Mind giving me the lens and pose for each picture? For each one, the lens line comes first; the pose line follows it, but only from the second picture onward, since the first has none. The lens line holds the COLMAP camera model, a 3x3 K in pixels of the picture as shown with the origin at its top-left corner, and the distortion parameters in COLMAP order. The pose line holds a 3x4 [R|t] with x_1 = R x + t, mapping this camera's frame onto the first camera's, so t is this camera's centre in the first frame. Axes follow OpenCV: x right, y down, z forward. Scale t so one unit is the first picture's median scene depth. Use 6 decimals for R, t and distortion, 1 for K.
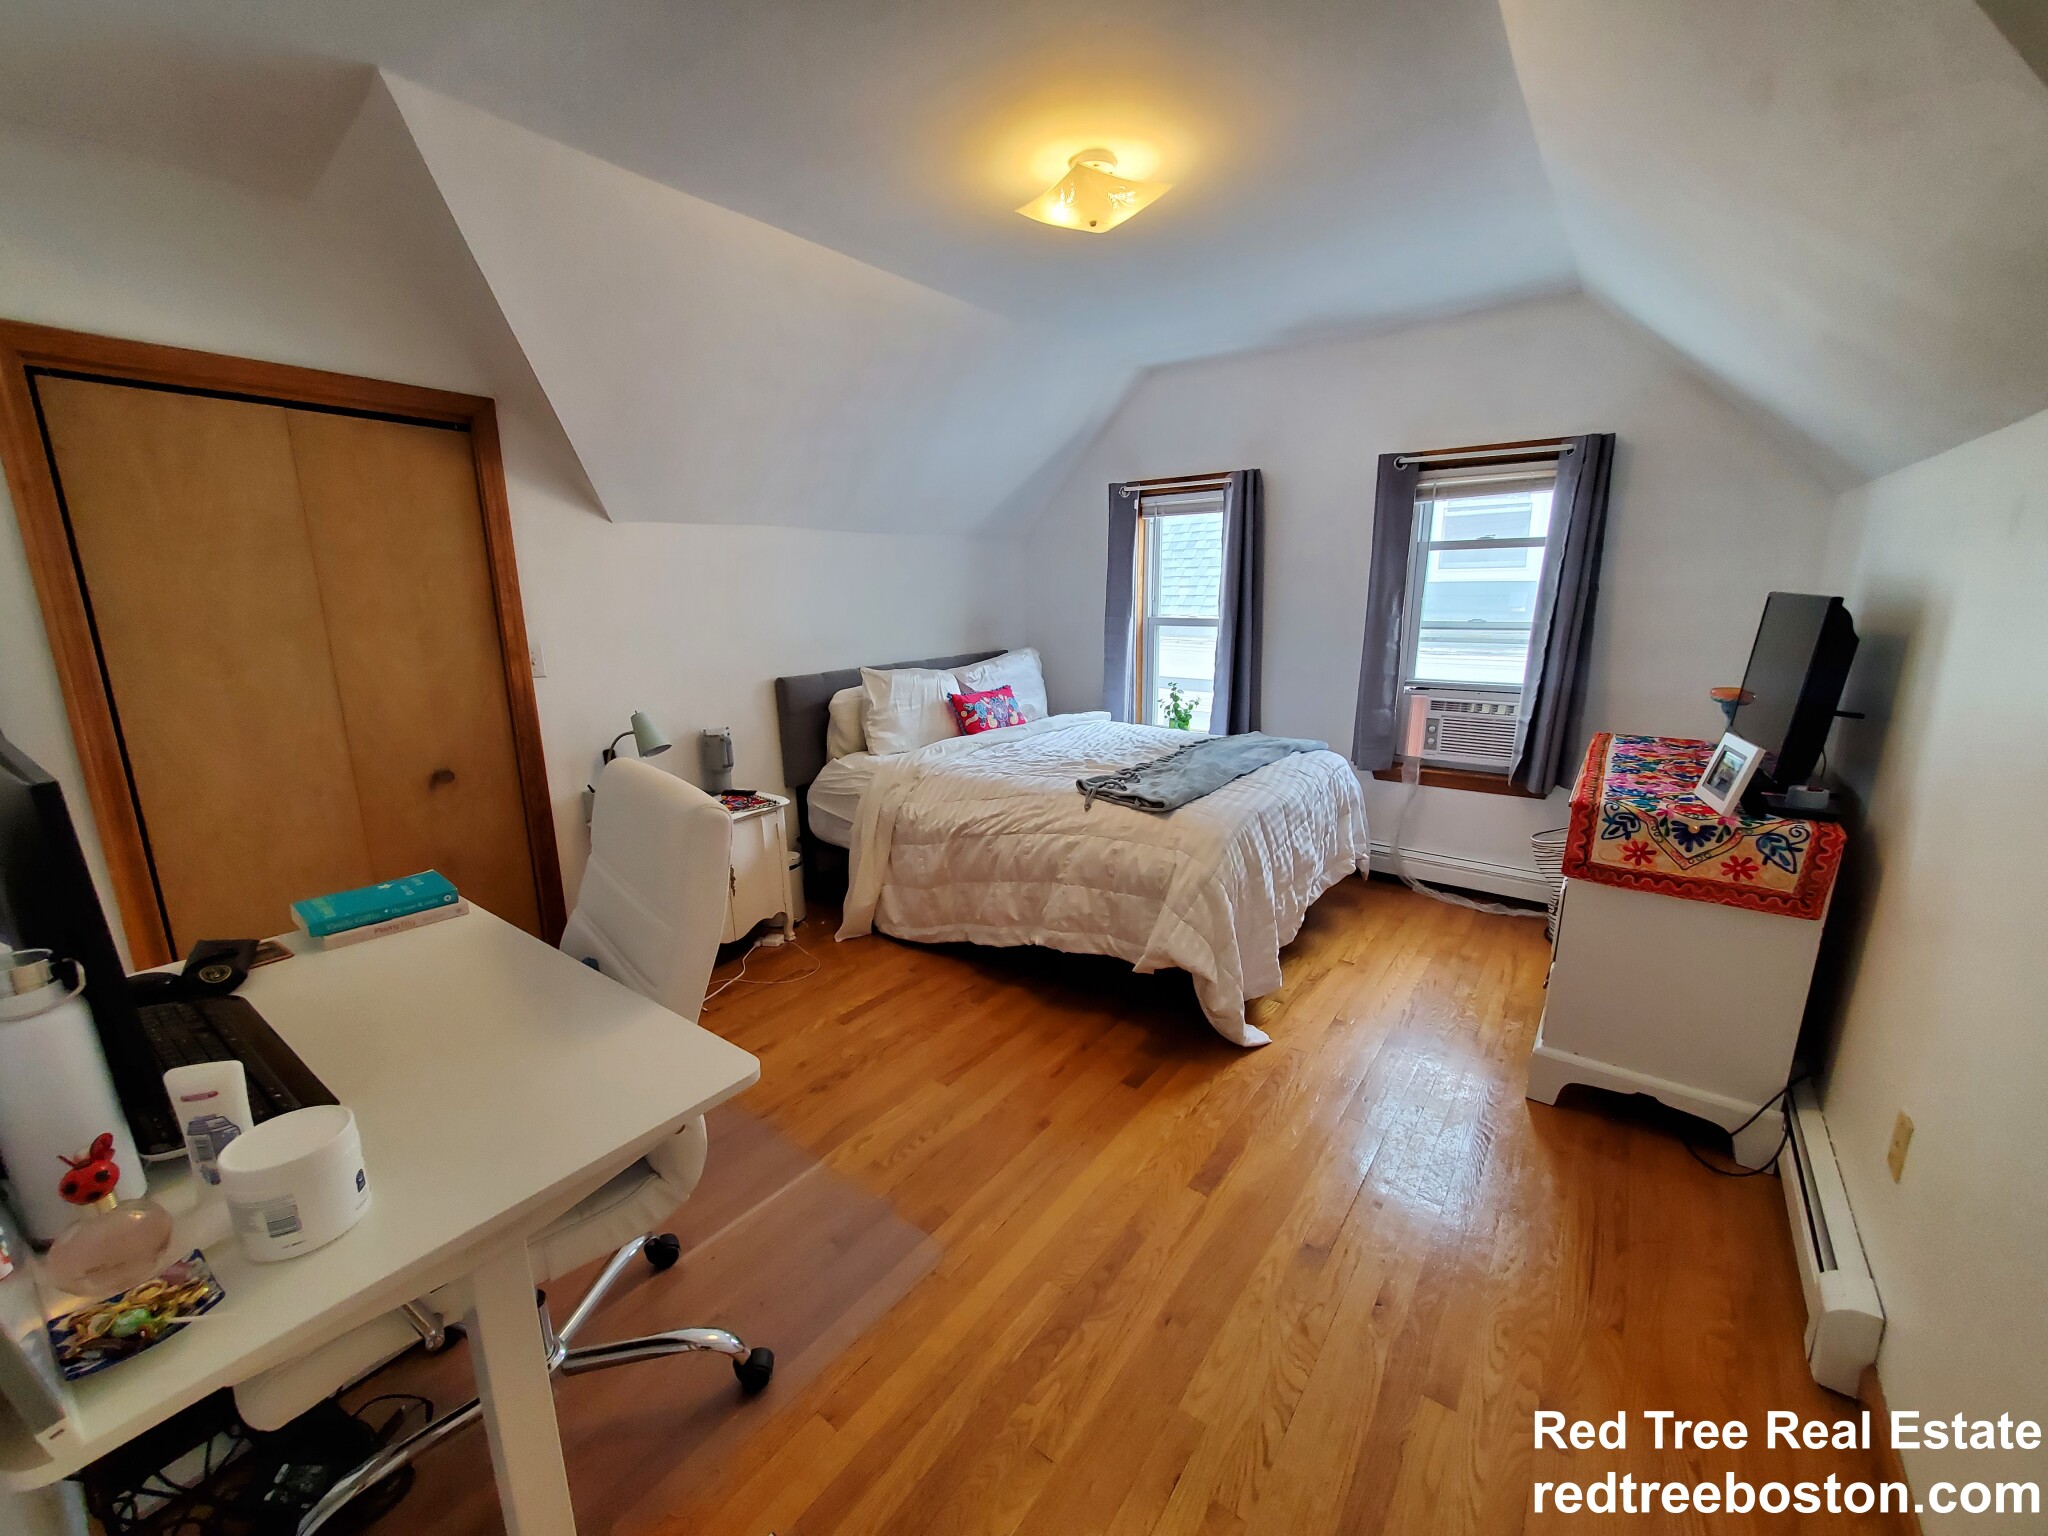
lens RADIAL K [[806.1, 0, 1024.0], [0, 806.1, 768.0], [0, 0, 1]] dist [0.010259, 0.000008]
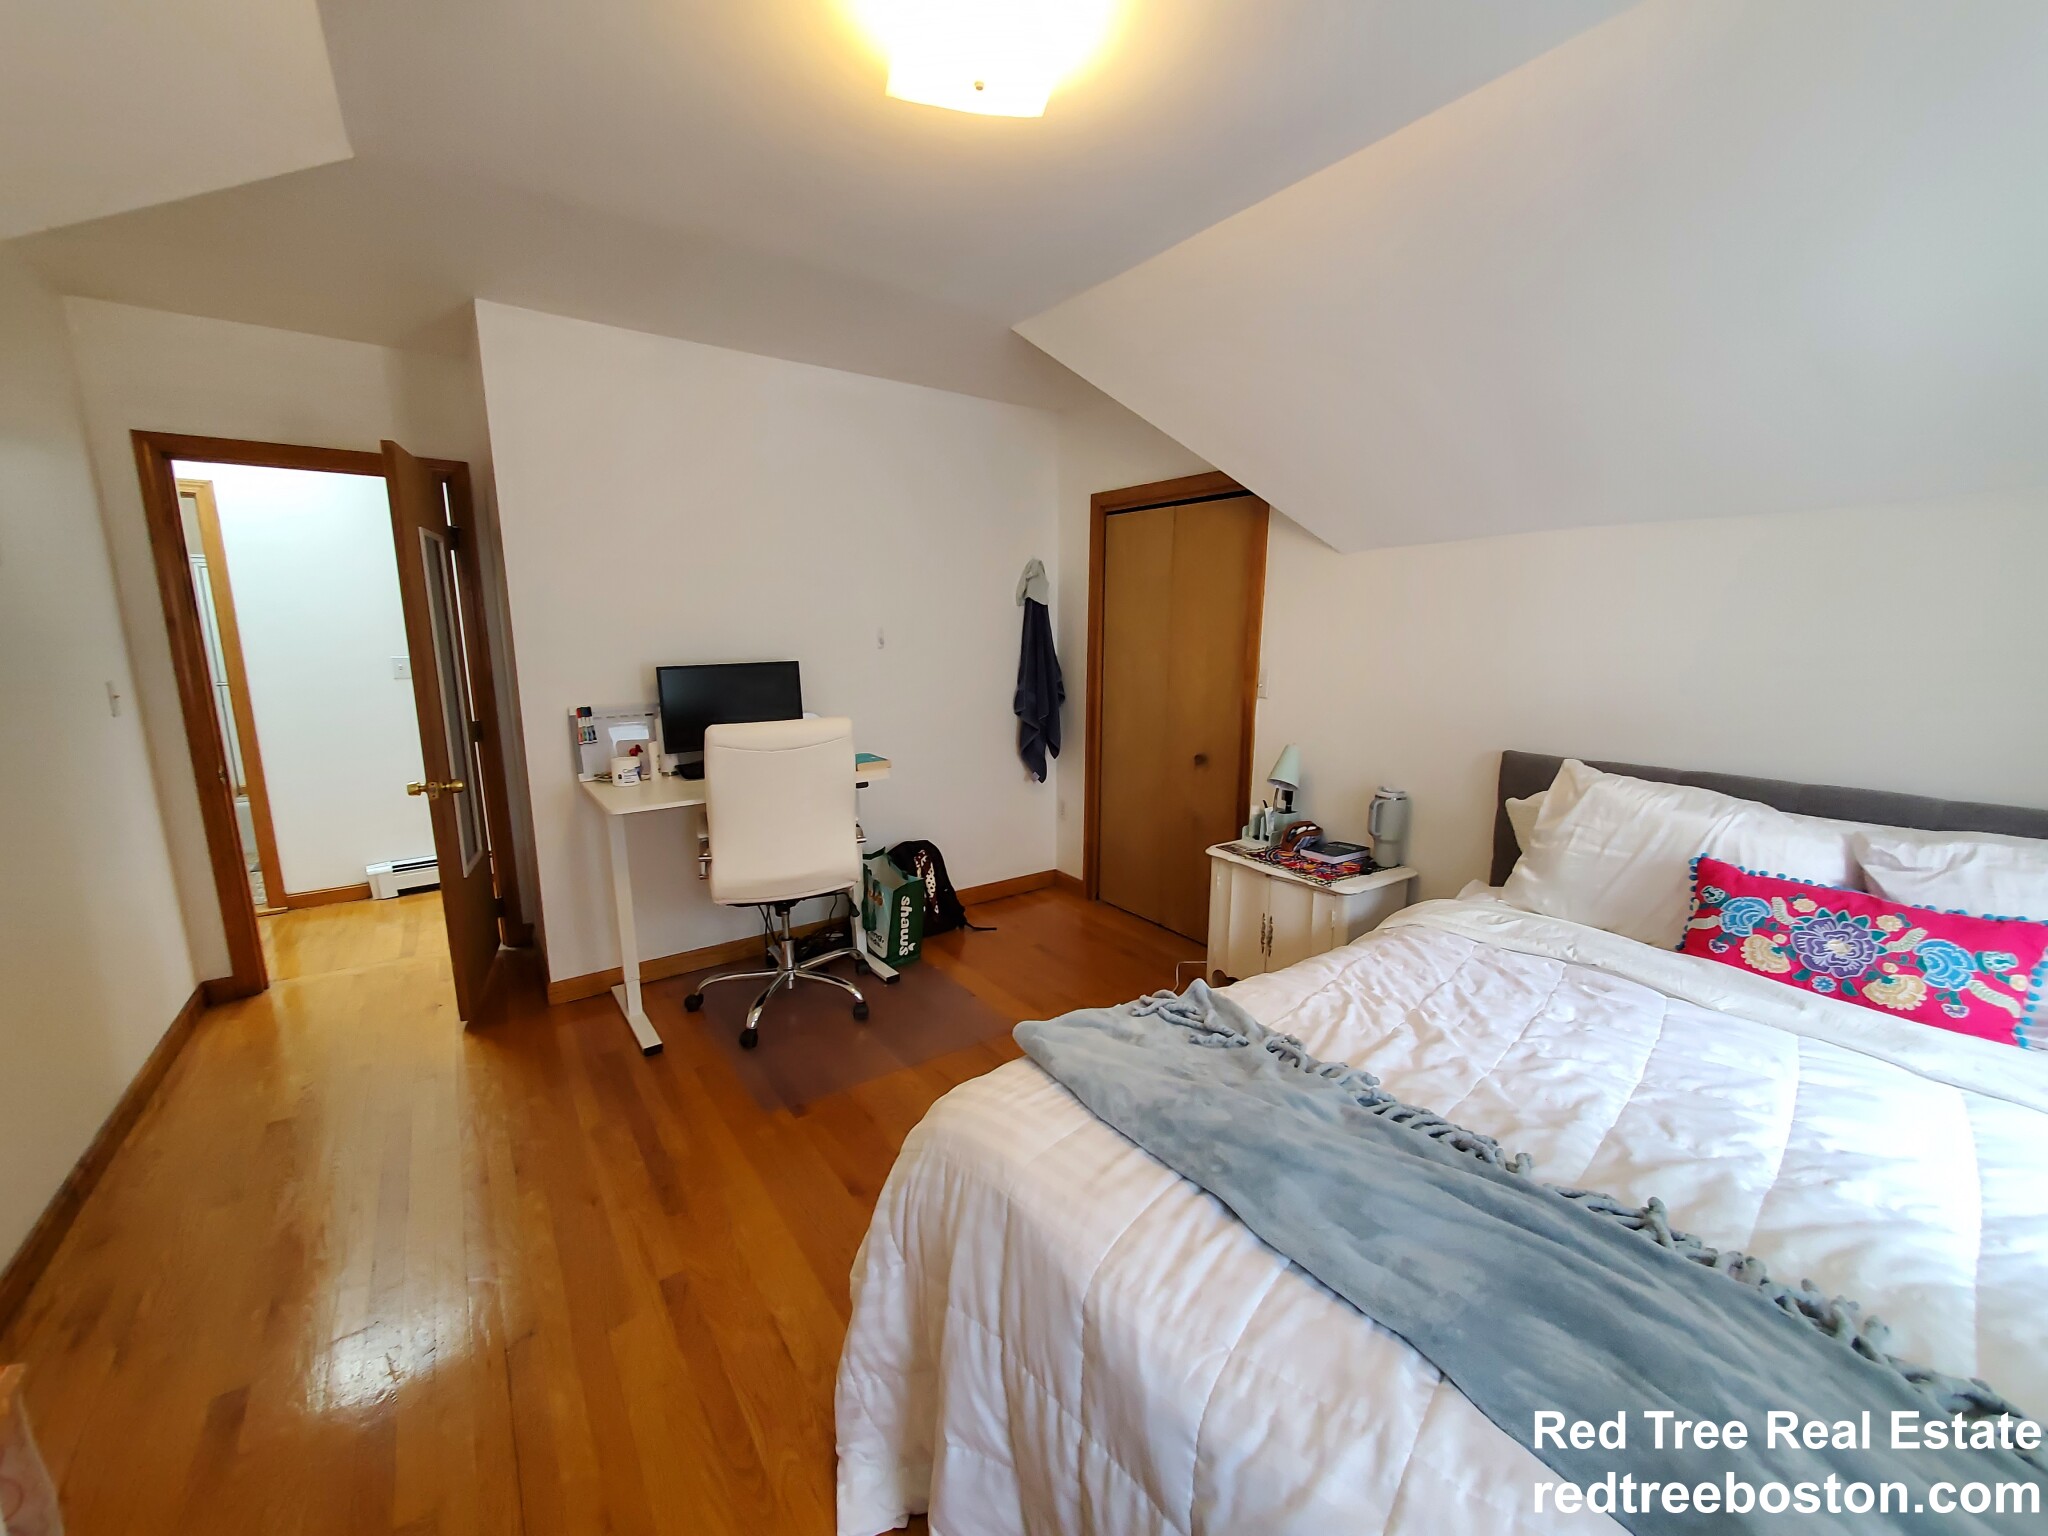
lens RADIAL K [[806.1, 0, 1024.0], [0, 806.1, 768.0], [0, 0, 1]] dist [0.010259, 0.000008]
pose [[-0.294191, 0.176203, -0.939364, 0.446239], [-0.211216, 0.946571, 0.243703, -0.171648], [0.932116, 0.270104, -0.241256, 0.750657]]
